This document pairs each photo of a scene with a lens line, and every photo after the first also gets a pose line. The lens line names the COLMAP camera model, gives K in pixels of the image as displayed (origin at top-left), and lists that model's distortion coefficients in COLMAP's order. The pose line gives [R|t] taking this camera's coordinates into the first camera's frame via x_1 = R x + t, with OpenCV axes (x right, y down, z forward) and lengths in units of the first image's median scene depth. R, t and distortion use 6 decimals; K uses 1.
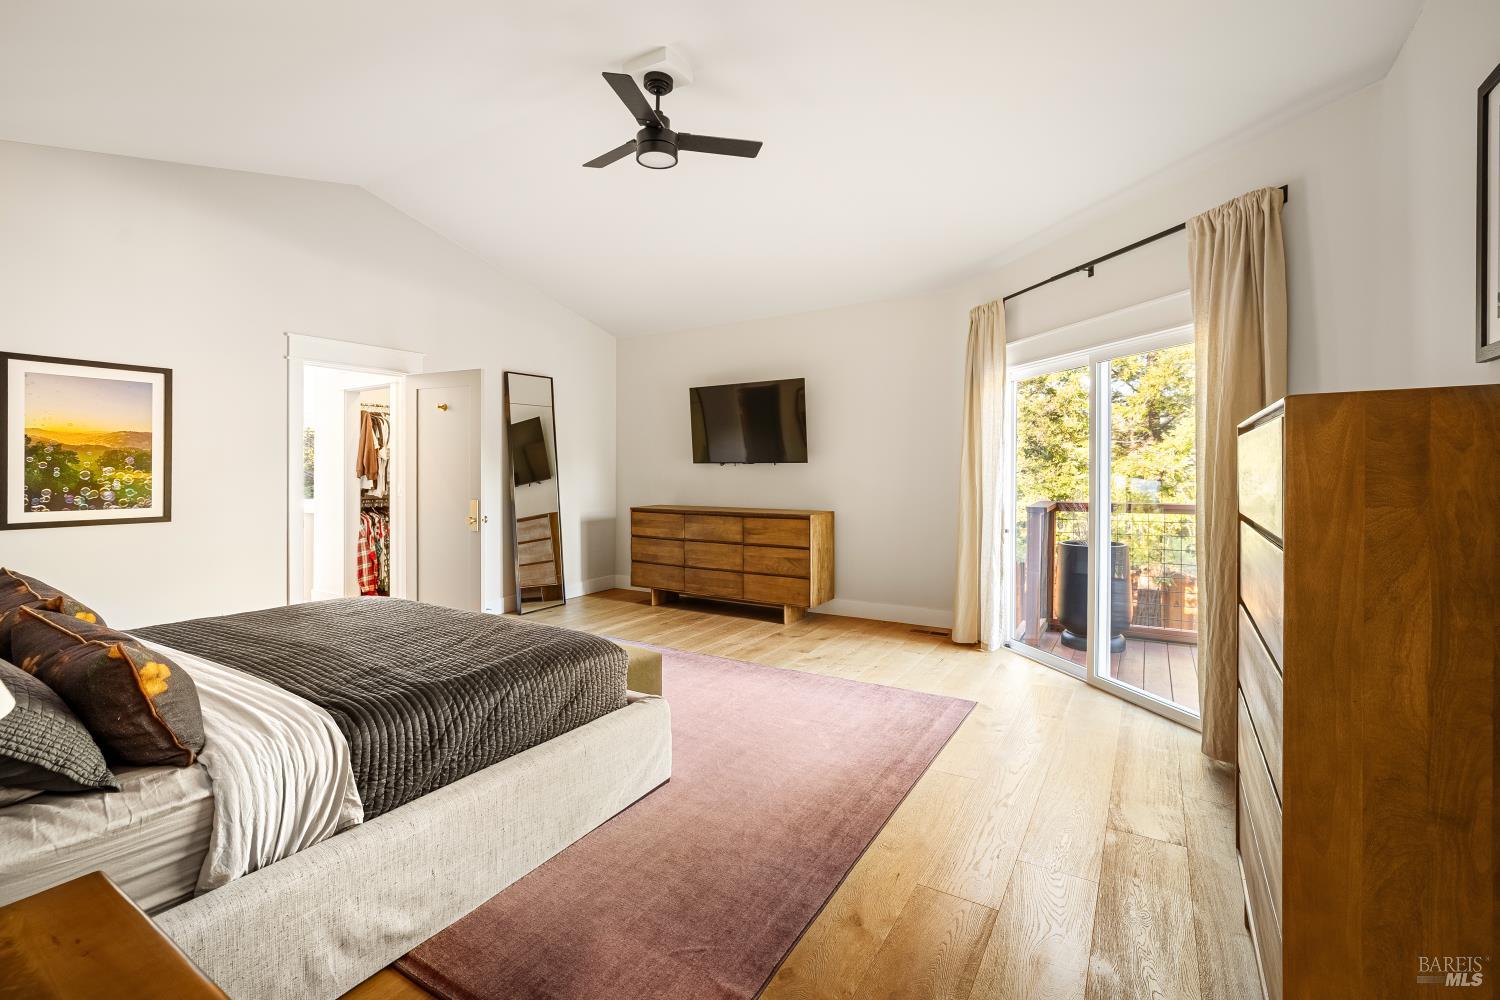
lens RADIAL K [[658.1, 0, 716.0], [0, 658.1, 464.8], [0, 0, 1]] dist [-0.004994, -0.000108]
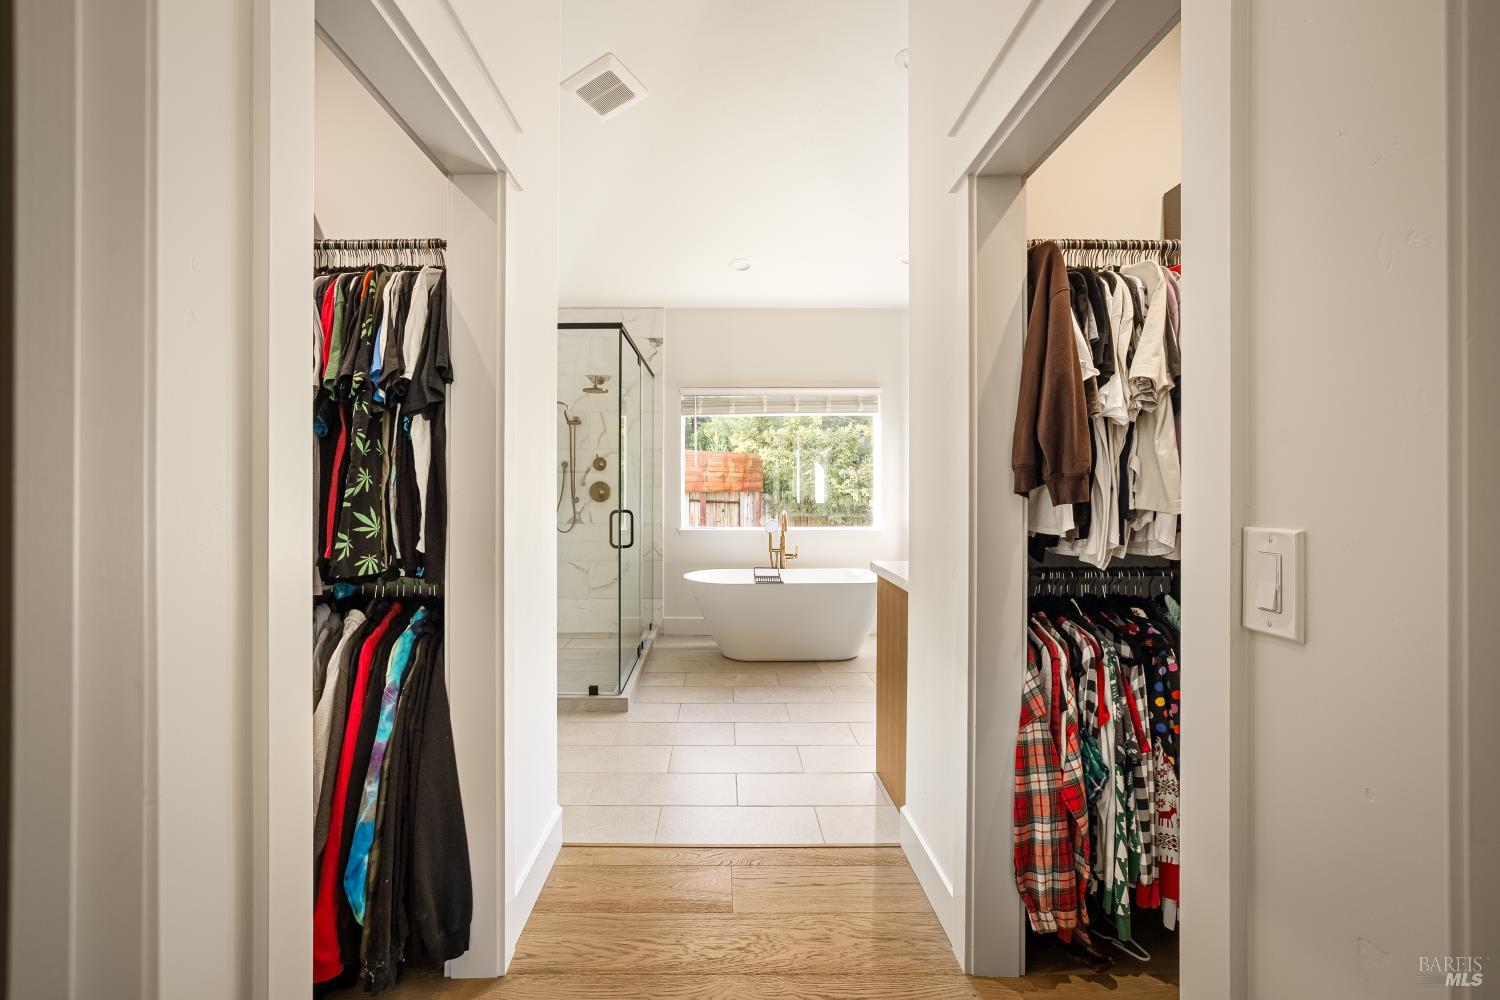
lens RADIAL K [[658.1, 0, 741.4], [0, 658.1, 489.9], [0, 0, 1]] dist [-0.004994, -0.000108]
pose [[0.572872, 0.005207, -0.819628, -0.391264], [0.003245, 0.999958, 0.008621, 0.015147], [0.819639, -0.007598, 0.572831, 0.757183]]
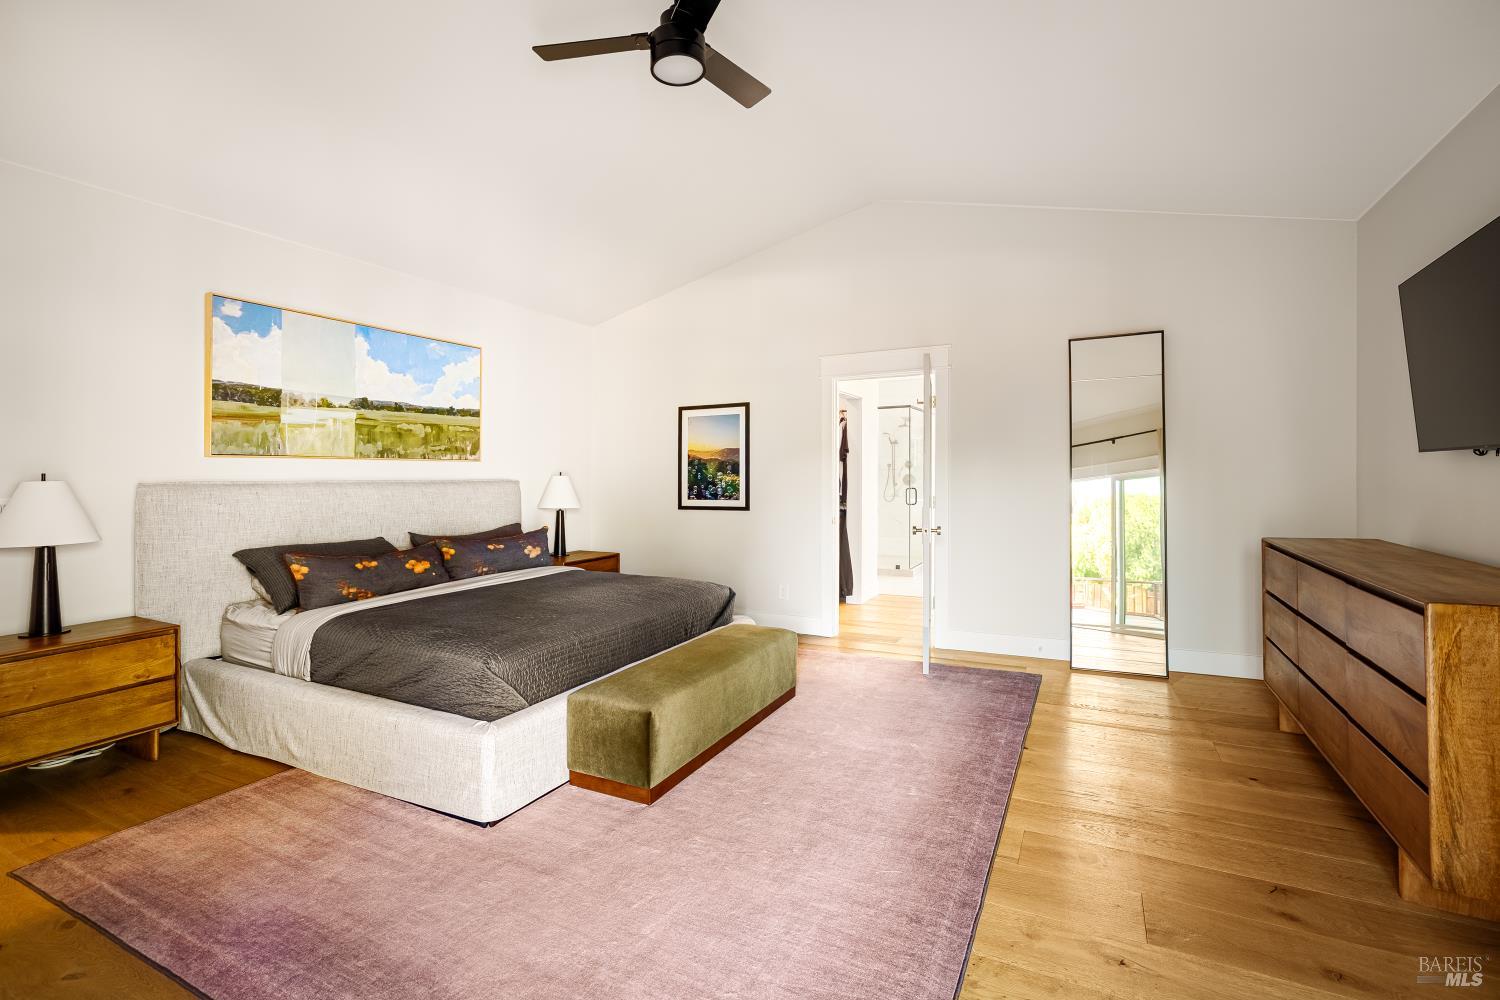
lens RADIAL K [[658.1, 0, 765.7], [0, 658.1, 476.1], [0, 0, 1]] dist [-0.004994, -0.000108]
pose [[0.129195, 0.000876, -0.991619, 0.363831], [0.015130, 0.999881, 0.002855, 0.005487], [0.991504, -0.015372, 0.129167, 0.542044]]
